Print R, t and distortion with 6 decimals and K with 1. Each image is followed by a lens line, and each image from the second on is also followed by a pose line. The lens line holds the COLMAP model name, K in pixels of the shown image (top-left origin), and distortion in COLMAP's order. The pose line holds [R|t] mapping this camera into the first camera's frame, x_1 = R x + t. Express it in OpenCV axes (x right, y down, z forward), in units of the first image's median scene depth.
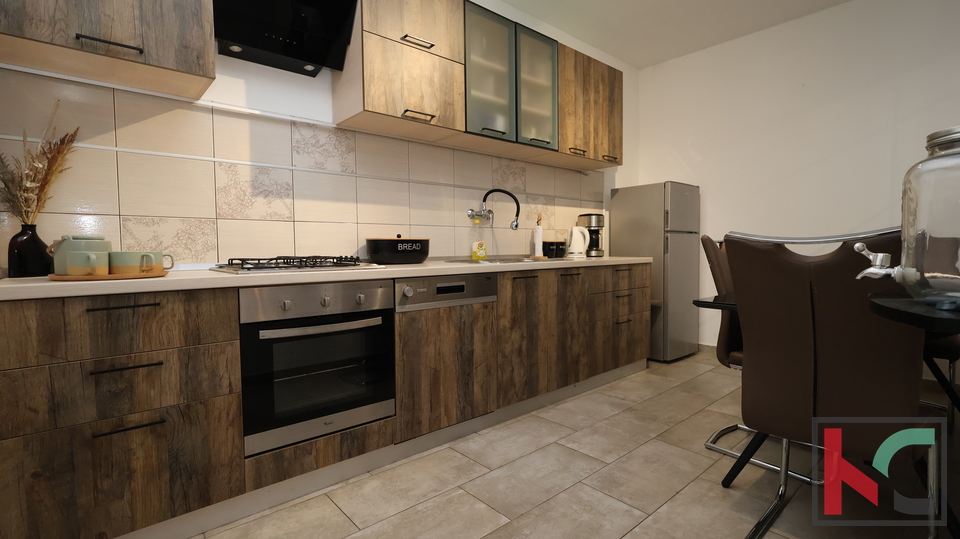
lens RADIAL K [[442.6, 0, 482.0], [0, 442.6, 265.1], [0, 0, 1]] dist [-0.000962, -0.001055]
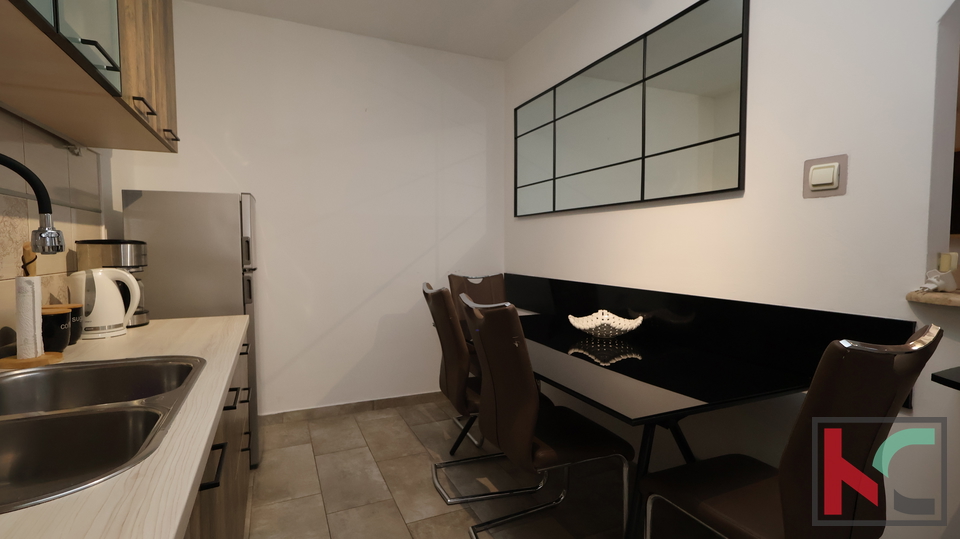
lens RADIAL K [[442.6, 0, 480.6], [0, 442.6, 267.9], [0, 0, 1]] dist [-0.000962, -0.001055]
pose [[0.274210, -0.038751, 0.960889, -0.116136], [0.042909, 0.998686, 0.028030, -0.084348], [-0.960712, 0.033545, 0.275513, 0.501320]]
